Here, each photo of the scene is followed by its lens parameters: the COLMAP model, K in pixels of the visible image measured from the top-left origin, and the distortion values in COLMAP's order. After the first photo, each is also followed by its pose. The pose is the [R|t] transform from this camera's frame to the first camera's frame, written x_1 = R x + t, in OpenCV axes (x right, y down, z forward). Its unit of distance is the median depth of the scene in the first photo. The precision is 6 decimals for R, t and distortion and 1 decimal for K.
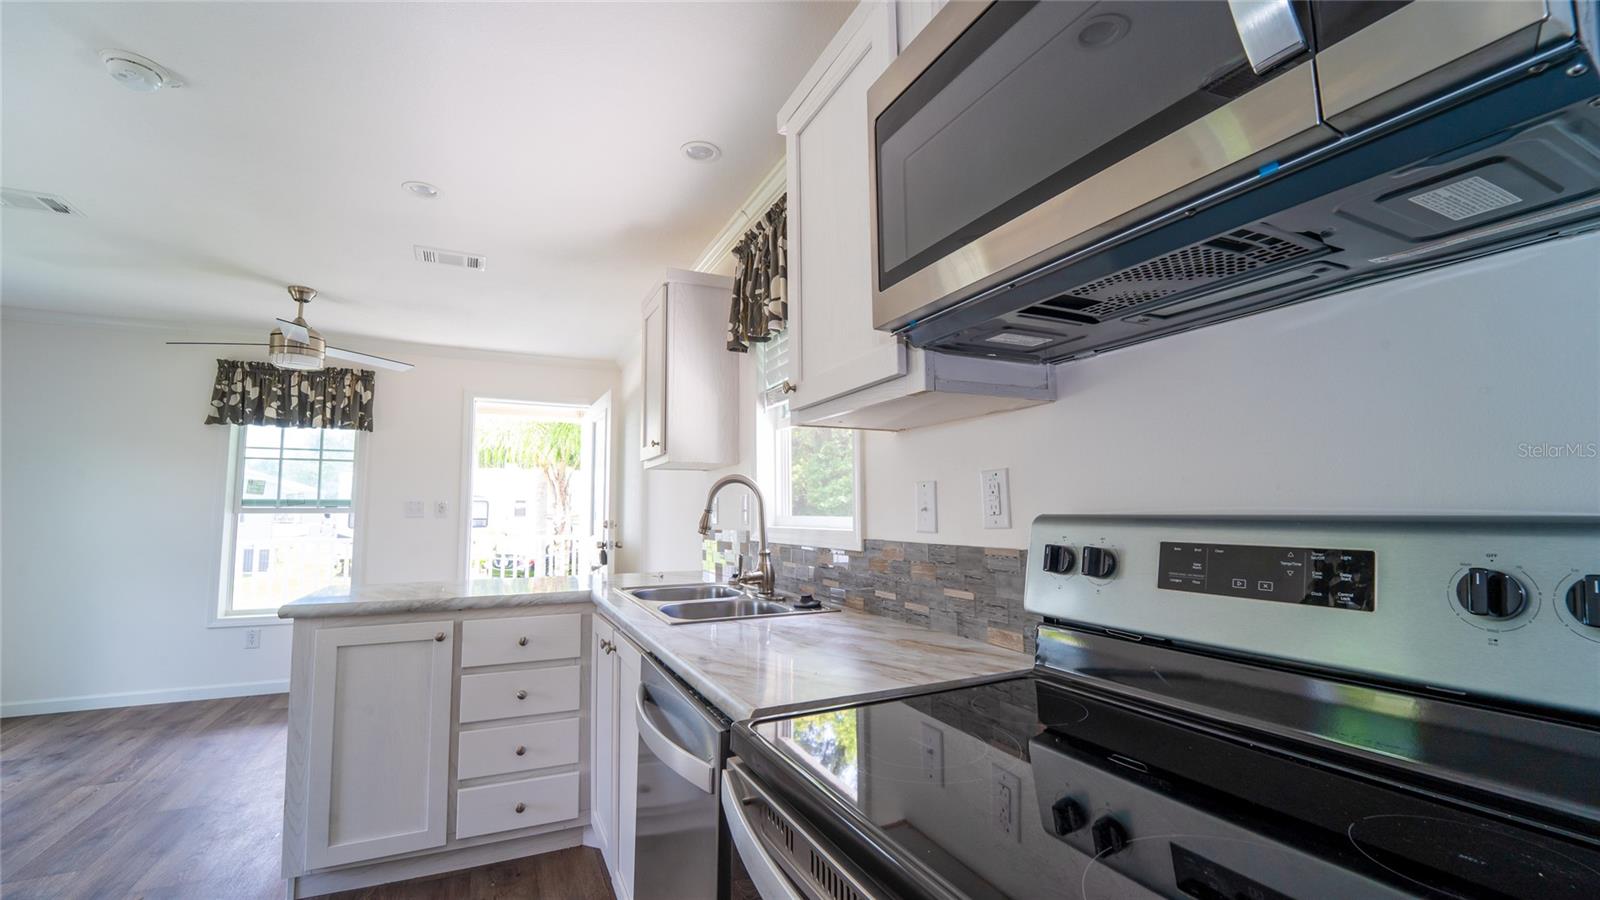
lens RADIAL K [[651.0, 0, 786.5], [0, 651.0, 444.3], [0, 0, 1]] dist [-0.024209, 0.001233]
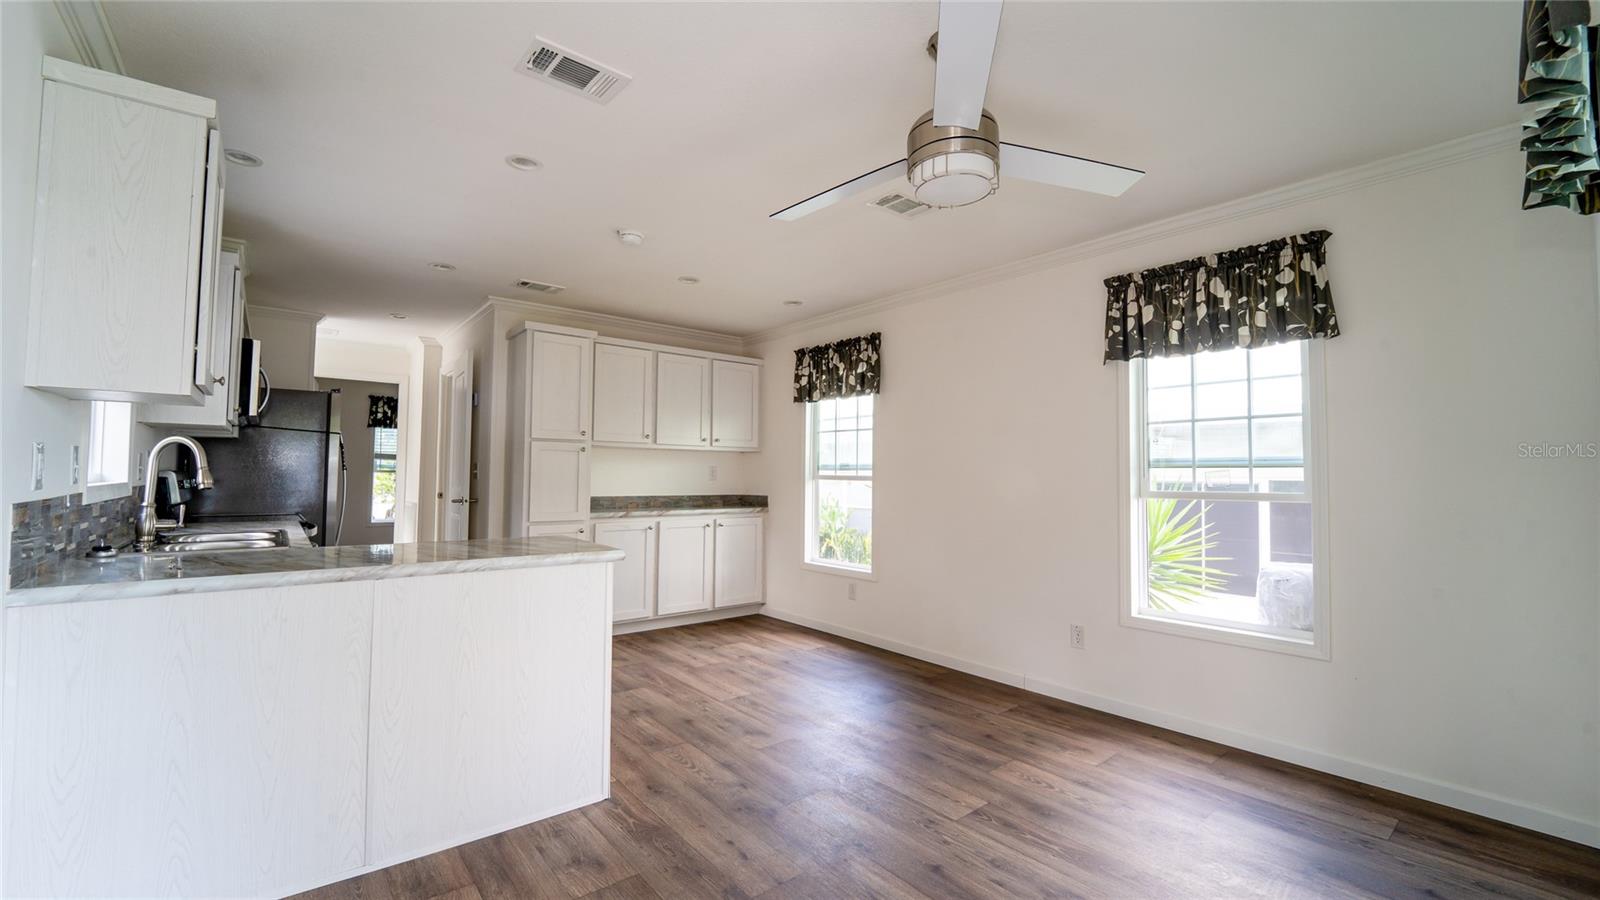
lens RADIAL K [[651.0, 0, 792.7], [0, 651.0, 448.0], [0, 0, 1]] dist [-0.024209, 0.001233]
pose [[-0.970430, -0.012461, -0.241062, -0.422110], [0.021676, 0.990133, -0.138441, 0.121940], [0.240408, -0.139572, -0.960585, 1.162117]]
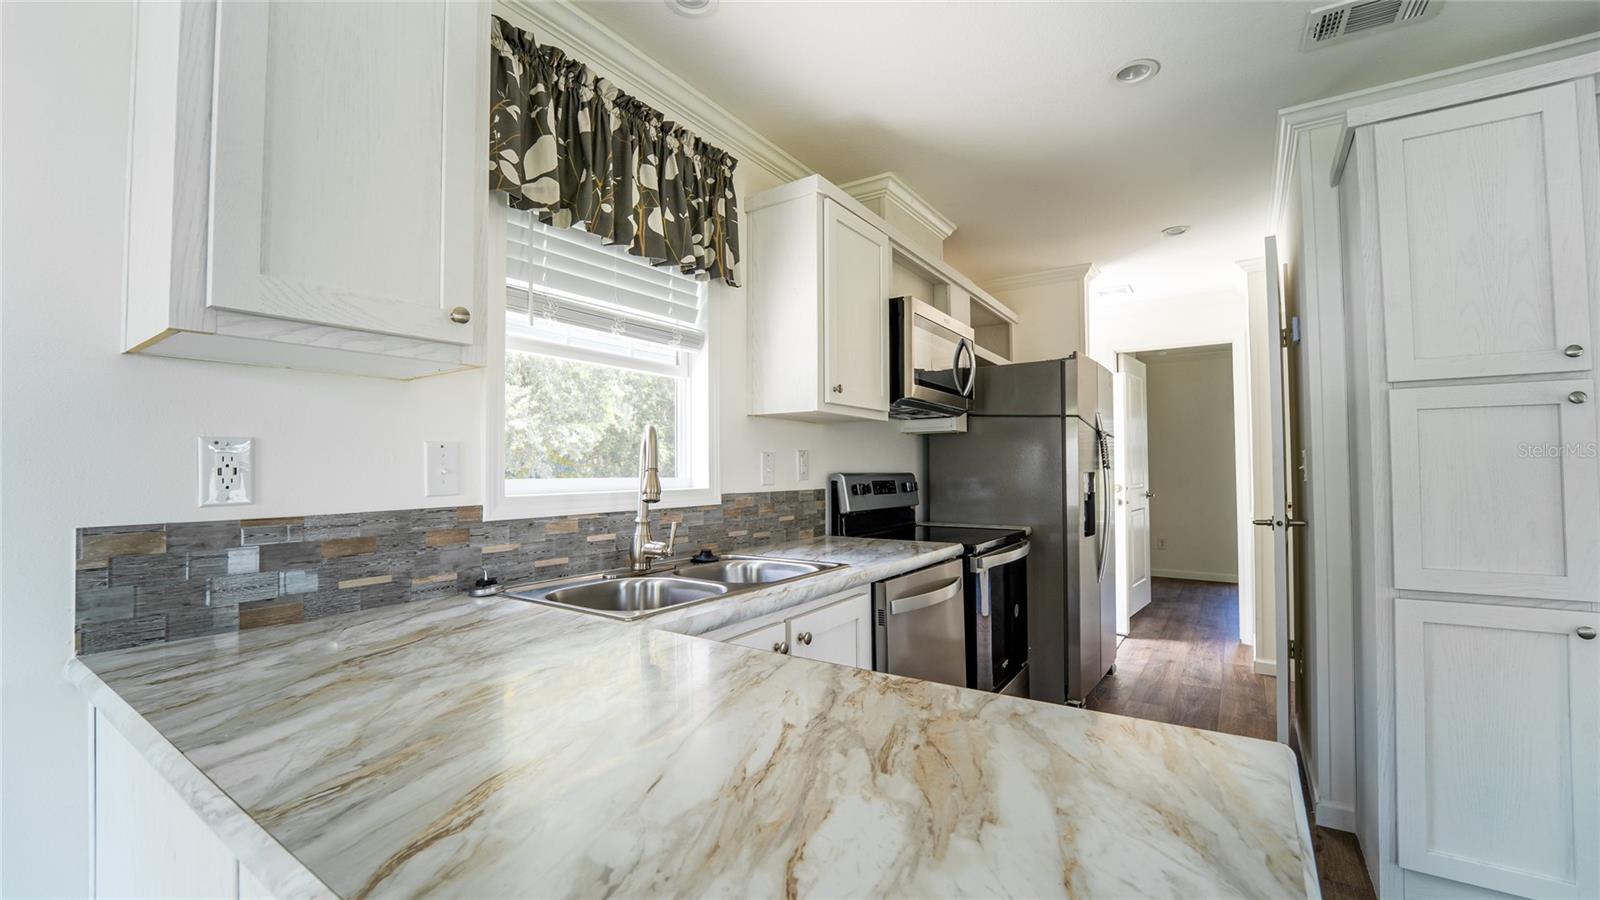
lens RADIAL K [[651.0, 0, 795.2], [0, 651.0, 450.7], [0, 0, 1]] dist [-0.024209, 0.001233]
pose [[-0.509126, 0.037328, 0.859882, -0.425588], [-0.078513, 0.992879, -0.089588, 0.068038], [-0.857104, -0.113124, -0.502570, 0.628996]]
